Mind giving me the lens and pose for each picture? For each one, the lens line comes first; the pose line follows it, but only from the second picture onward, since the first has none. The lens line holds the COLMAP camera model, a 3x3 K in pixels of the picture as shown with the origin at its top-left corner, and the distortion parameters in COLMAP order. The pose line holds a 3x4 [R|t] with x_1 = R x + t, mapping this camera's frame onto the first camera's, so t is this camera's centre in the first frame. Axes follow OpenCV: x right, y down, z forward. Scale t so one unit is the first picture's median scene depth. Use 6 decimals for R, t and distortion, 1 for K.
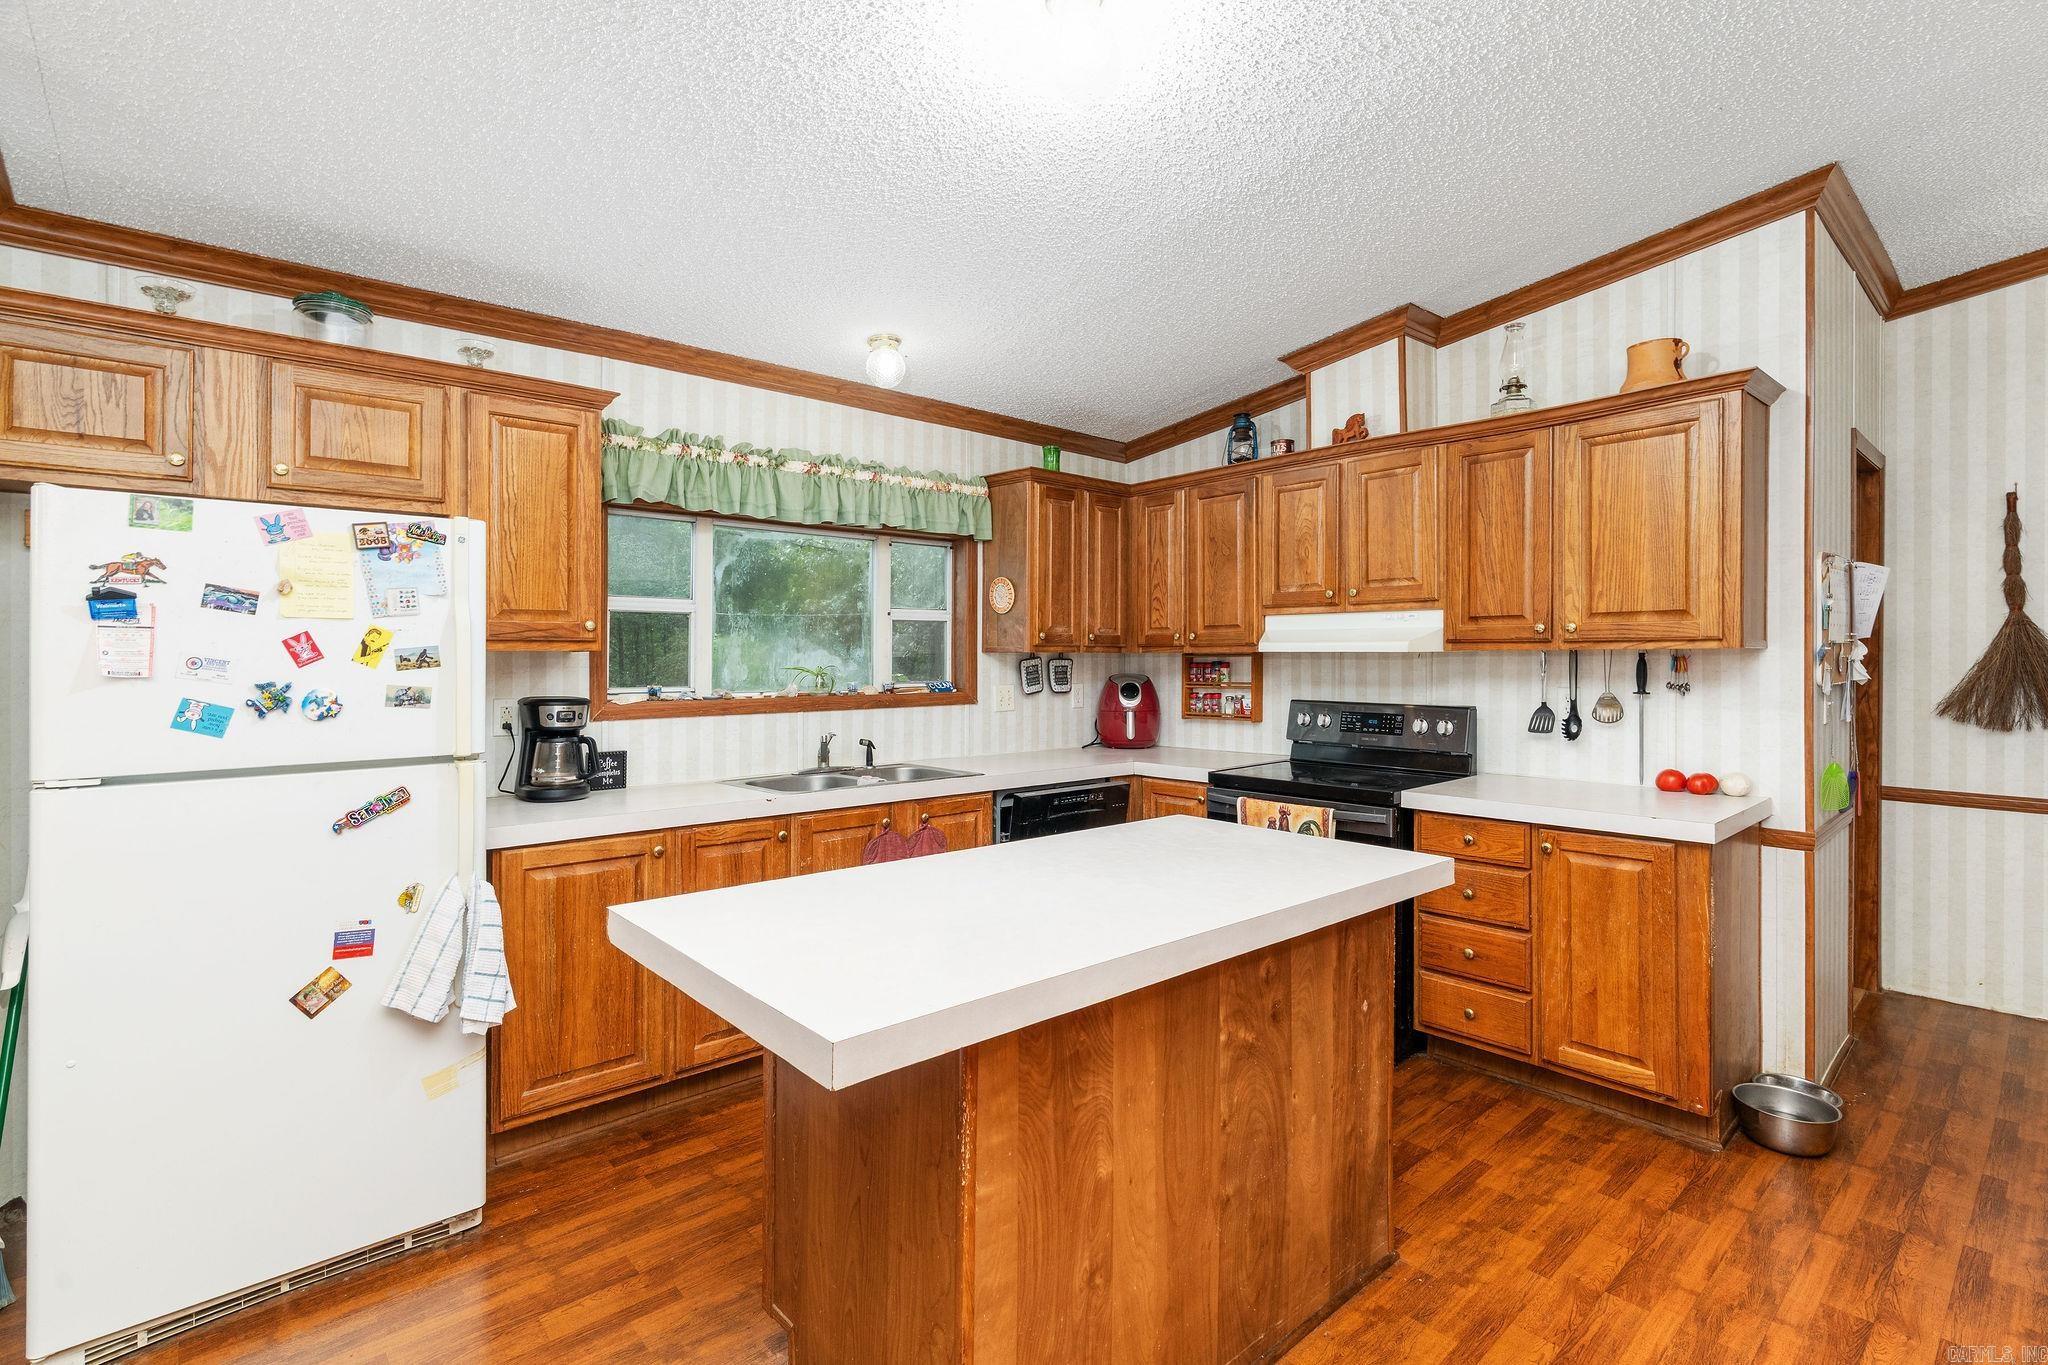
lens RADIAL K [[946.4, 0, 1030.2], [0, 946.4, 664.5], [0, 0, 1]] dist [-0.011115, 0.002532]
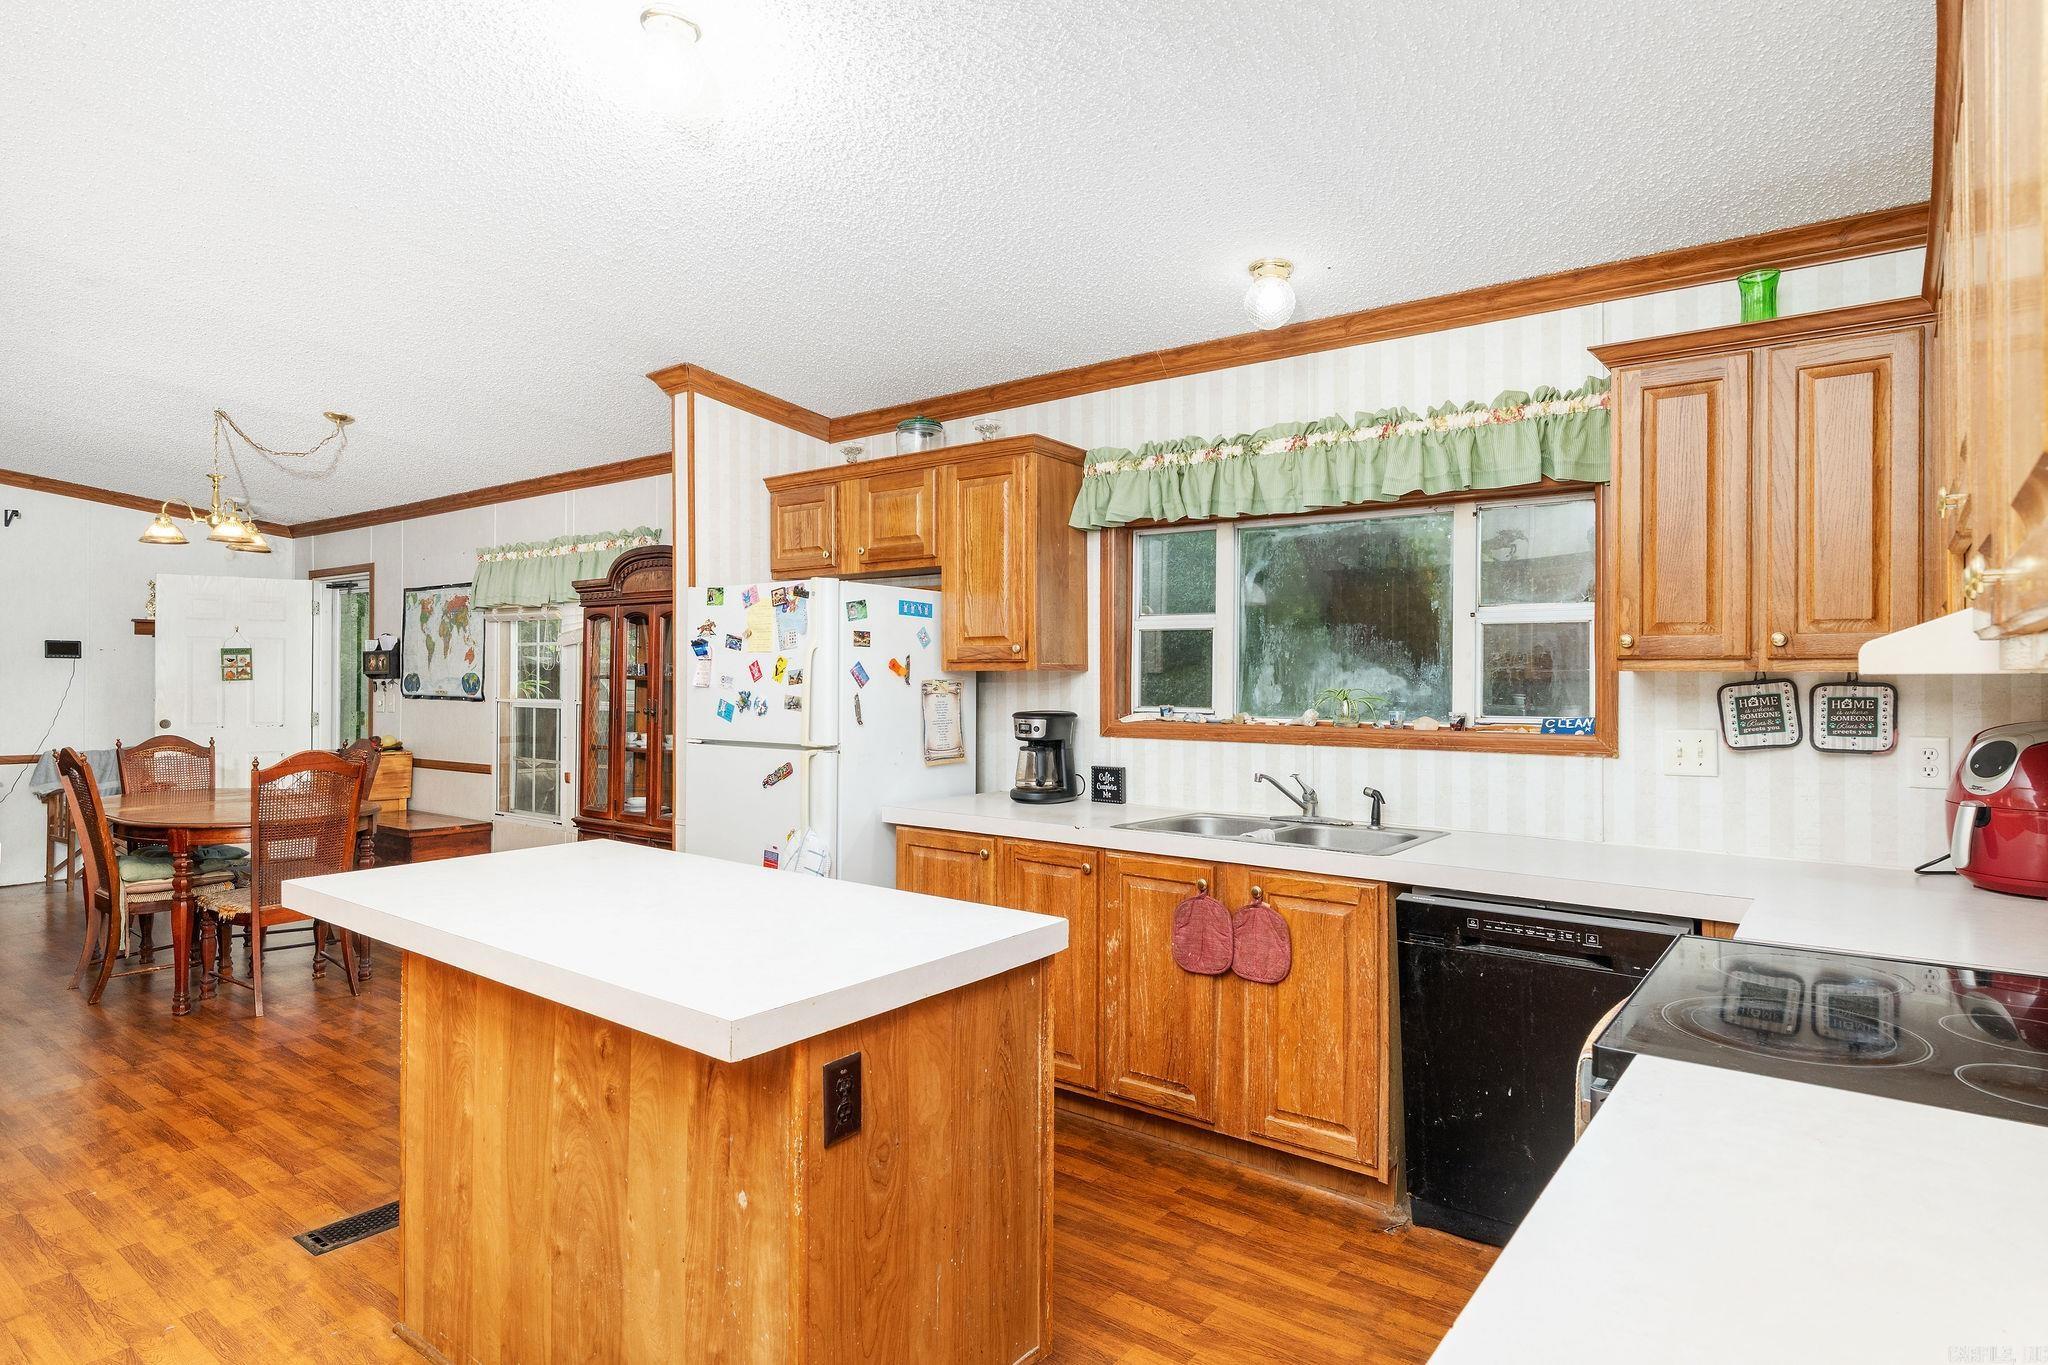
lens RADIAL K [[1135.1, 0, 1024.4], [0, 1135.1, 676.4], [0, 0, 1]] dist [-0.011167, 0.001613]
pose [[0.188681, 0.005760, -0.982021, 0.696601], [-0.008899, 0.999952, 0.004156, -0.010981], [0.981998, 0.007955, 0.188723, 0.611024]]
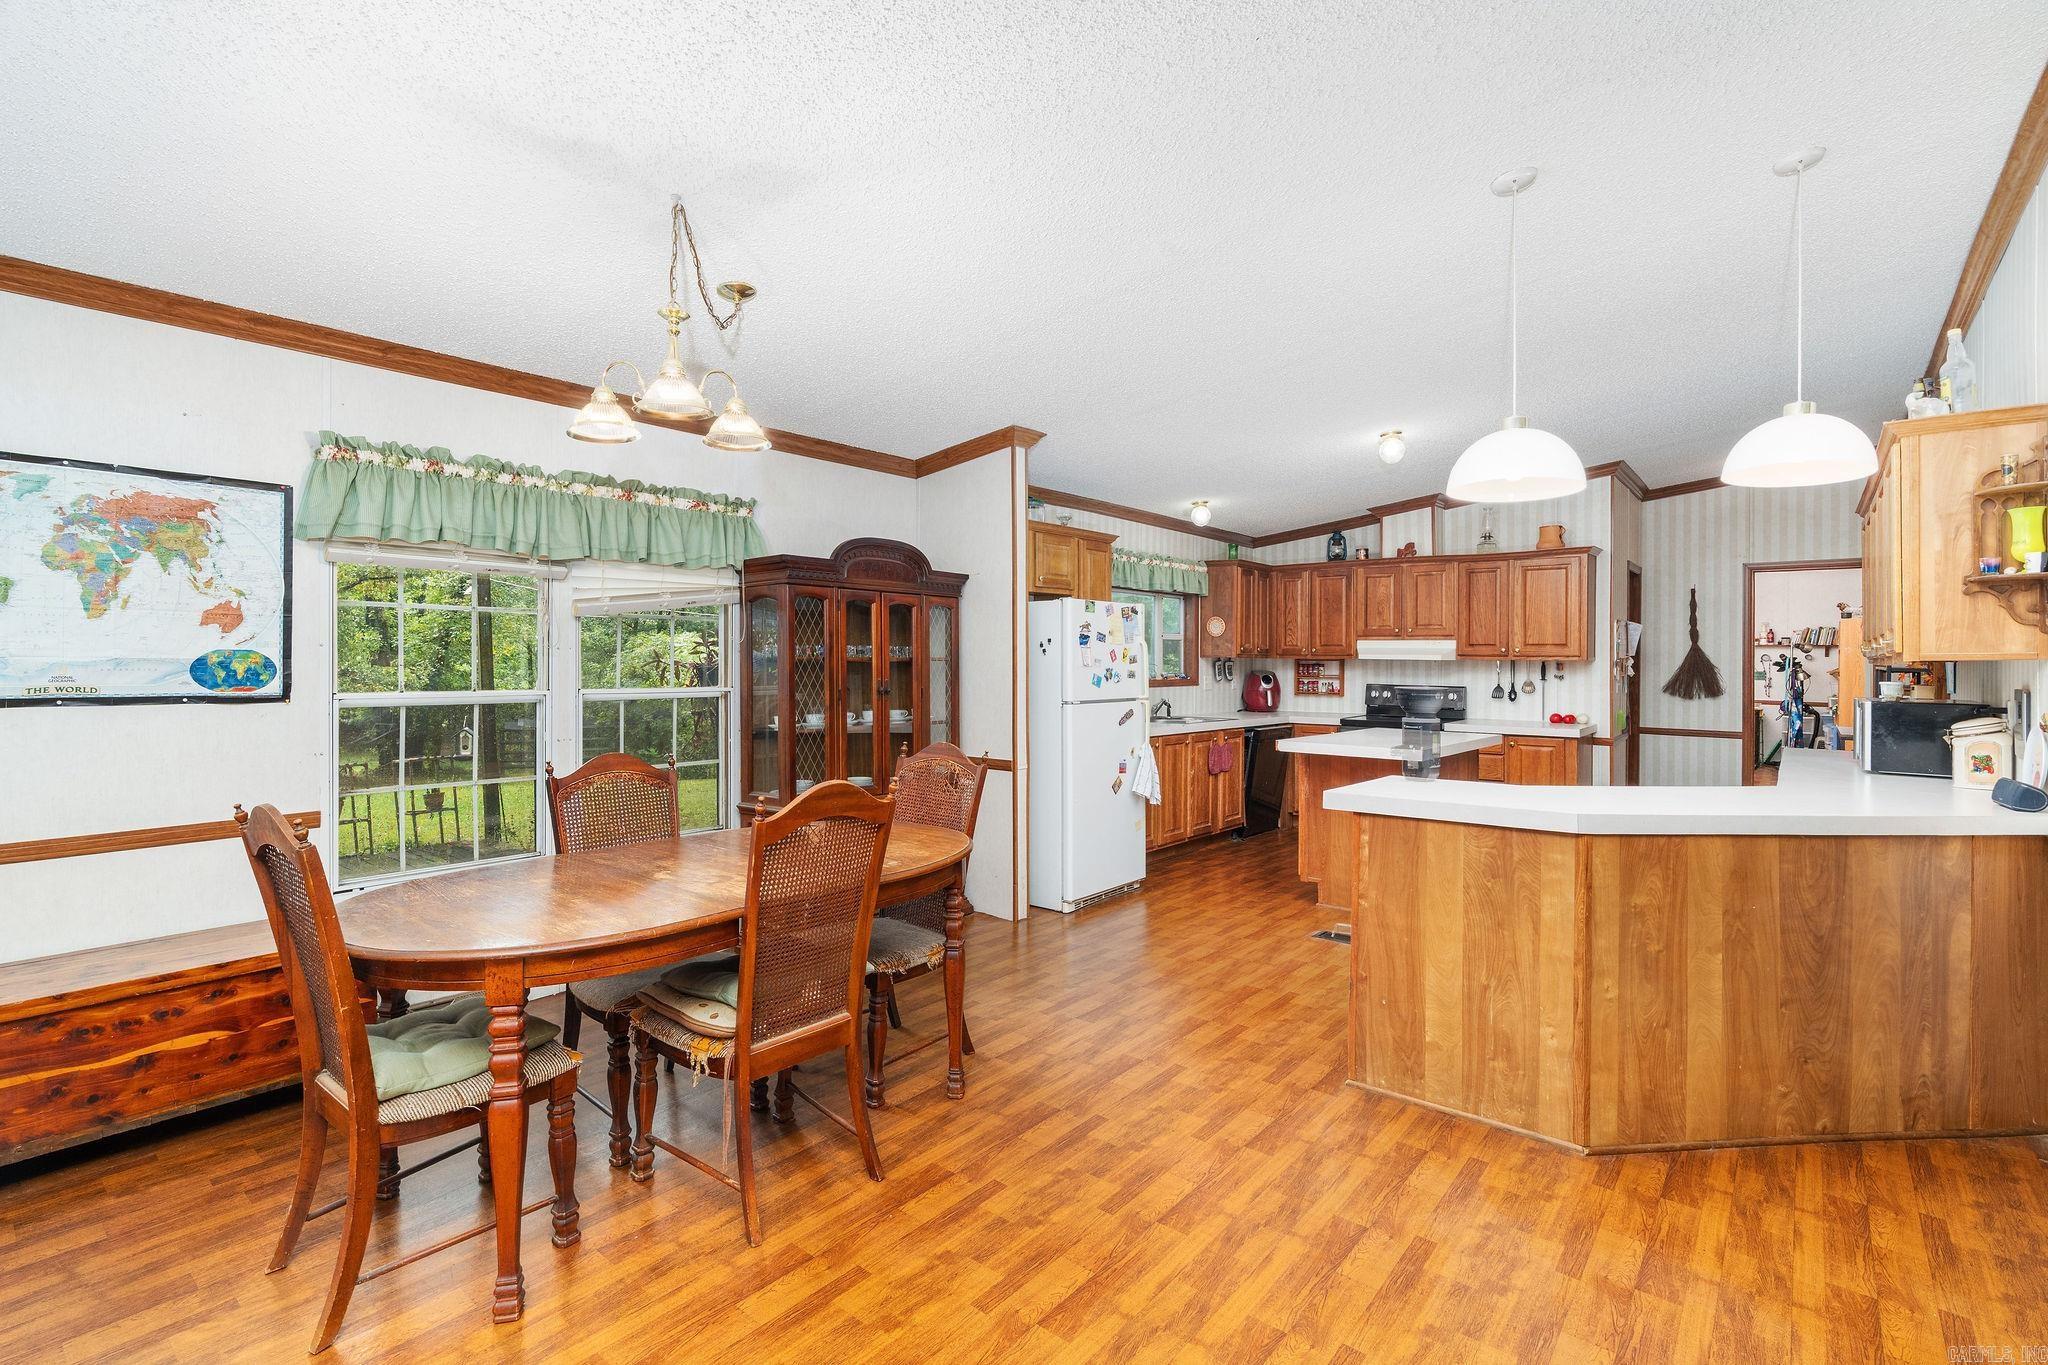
lens RADIAL K [[946.4, 0, 1027.0], [0, 946.4, 652.9], [0, 0, 1]] dist [-0.011115, 0.002532]
pose [[0.987899, 0.011826, 0.154646, -0.803154], [-0.009806, 0.999856, -0.013815, 0.008652], [-0.154787, 0.012131, 0.987873, -0.903955]]
